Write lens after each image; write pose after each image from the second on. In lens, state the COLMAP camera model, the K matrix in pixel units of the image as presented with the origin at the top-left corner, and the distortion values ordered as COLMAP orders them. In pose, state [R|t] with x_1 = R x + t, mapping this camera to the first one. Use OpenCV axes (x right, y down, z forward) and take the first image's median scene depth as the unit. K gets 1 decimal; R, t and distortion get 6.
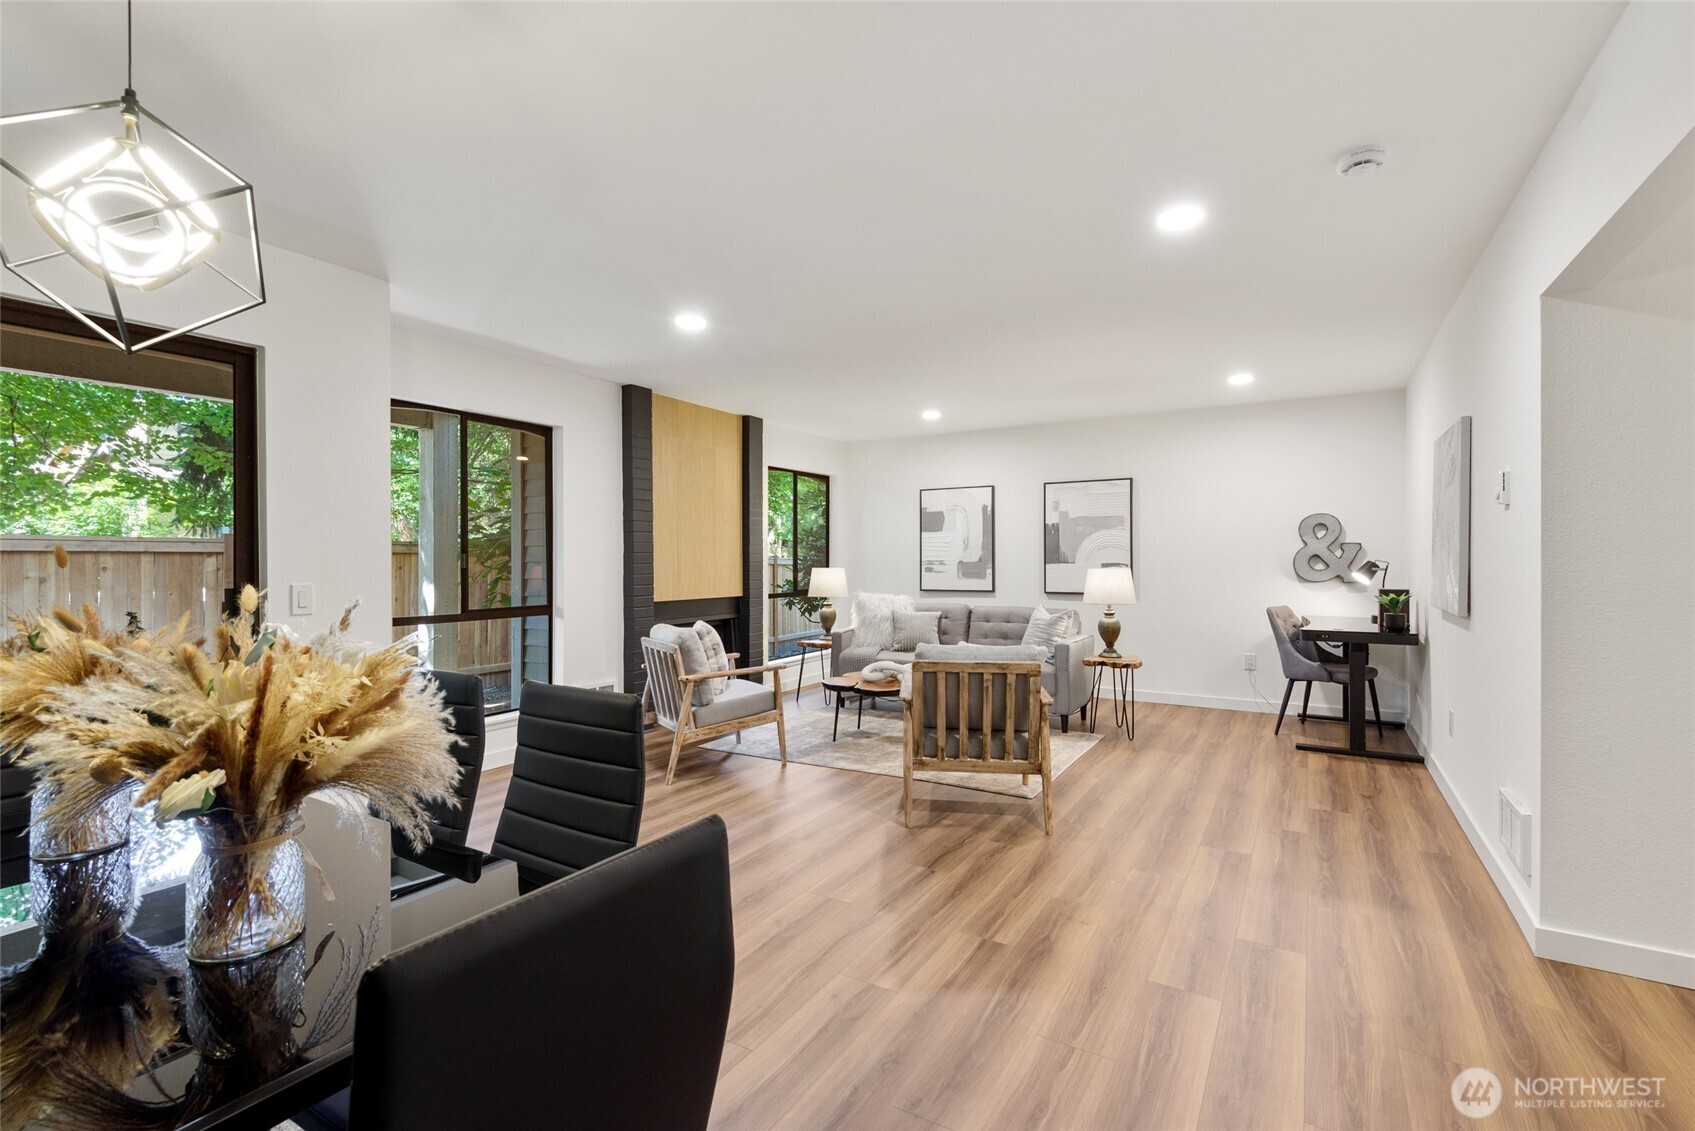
lens RADIAL K [[775.2, 0, 843.8], [0, 775.2, 564.5], [0, 0, 1]] dist [0.025171, -0.002791]
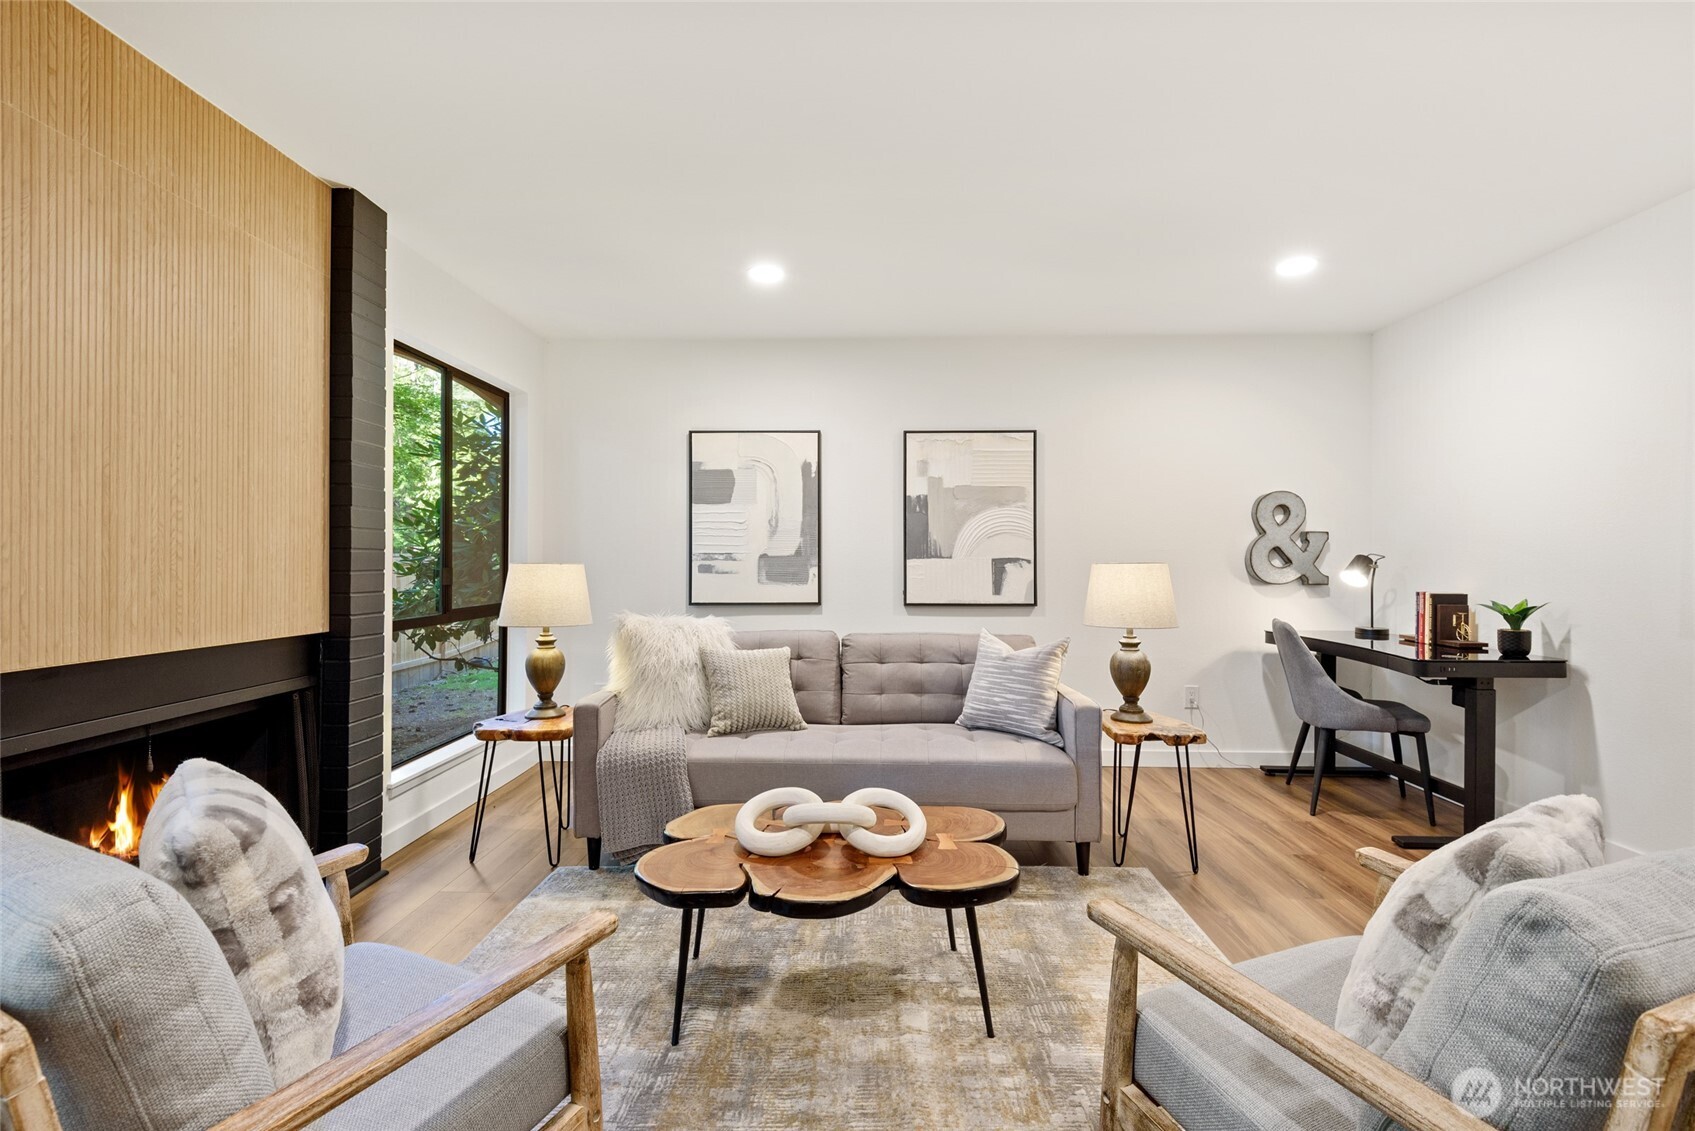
lens RADIAL K [[775.2, 0, 850.2], [0, 775.2, 557.4], [0, 0, 1]] dist [0.025171, -0.002791]
pose [[0.868439, 0.009626, 0.495702, -0.093082], [-0.002276, 0.999878, -0.015429, 0.007535], [-0.495790, 0.012271, 0.868356, 0.486342]]
